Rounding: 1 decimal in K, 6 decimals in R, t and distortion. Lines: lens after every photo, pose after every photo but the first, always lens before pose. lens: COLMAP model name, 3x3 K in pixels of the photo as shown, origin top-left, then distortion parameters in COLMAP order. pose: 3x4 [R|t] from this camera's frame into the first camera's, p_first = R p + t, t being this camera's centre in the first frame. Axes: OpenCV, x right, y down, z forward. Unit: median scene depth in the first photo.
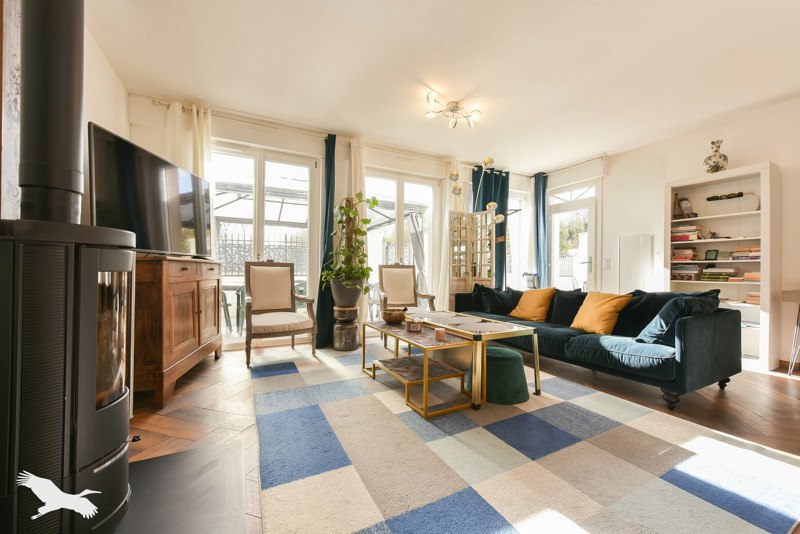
lens RADIAL K [[311.3, 0, 404.6], [0, 311.3, 269.8], [0, 0, 1]] dist [0.000774, 0.000176]
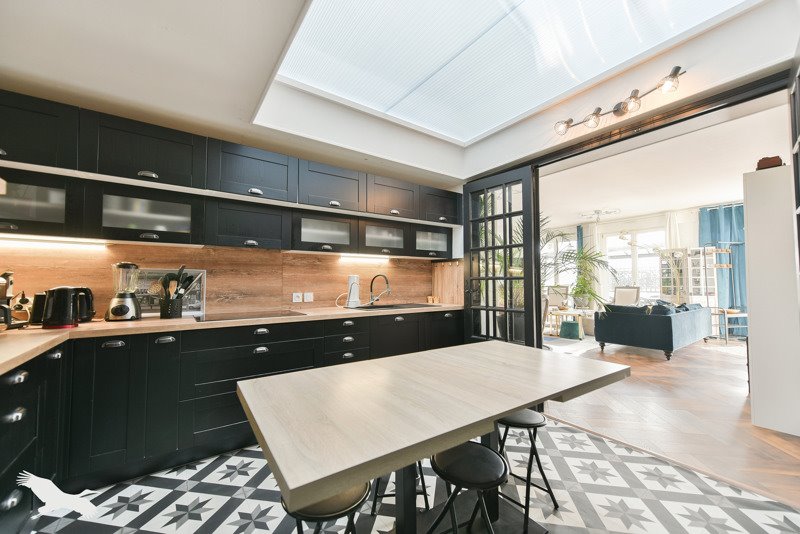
lens RADIAL K [[311.3, 0, 400.5], [0, 311.3, 267.8], [0, 0, 1]] dist [0.000774, 0.000176]
pose [[0.139998, -0.058412, -0.988427, 1.879240], [-0.000913, 0.998250, -0.059121, -0.020383], [0.990151, 0.009179, 0.139700, -0.567086]]
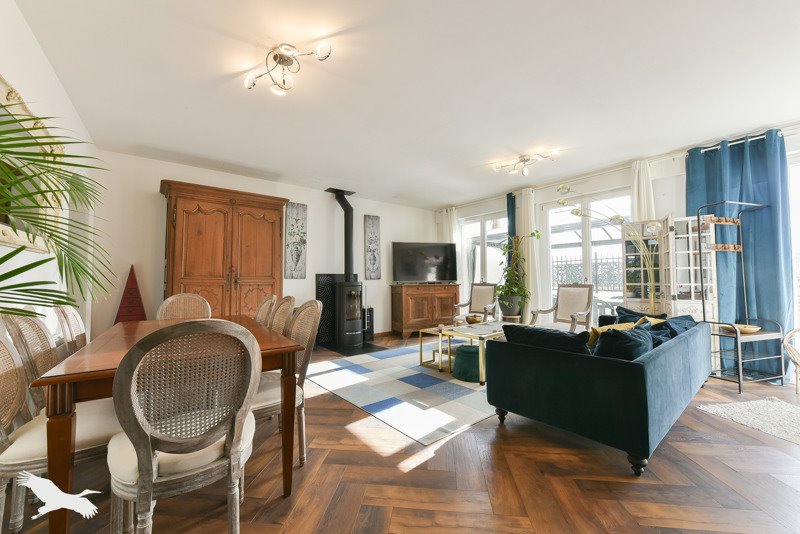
lens RADIAL K [[311.3, 0, 400.6], [0, 311.3, 269.1], [0, 0, 1]] dist [0.000774, 0.000176]
pose [[0.203543, -0.046325, -0.977969, 1.153187], [0.007084, 0.998924, -0.045843, -0.029905], [0.979040, 0.002403, 0.203652, 0.254099]]
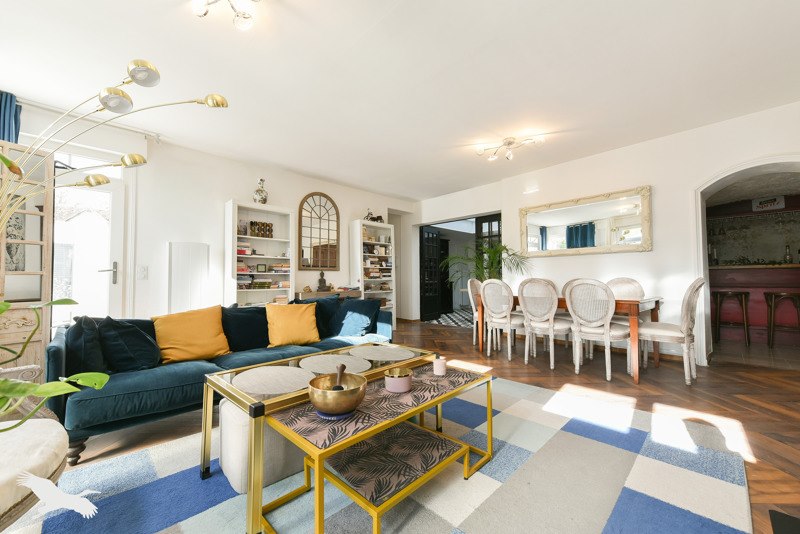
lens RADIAL K [[311.3, 0, 401.0], [0, 311.3, 269.0], [0, 0, 1]] dist [0.000774, 0.000176]
pose [[-0.288030, 0.021618, 0.957377, -0.392877], [-0.001721, 0.999732, -0.023092, -0.015756], [-0.957620, -0.008299, -0.287916, 0.836397]]
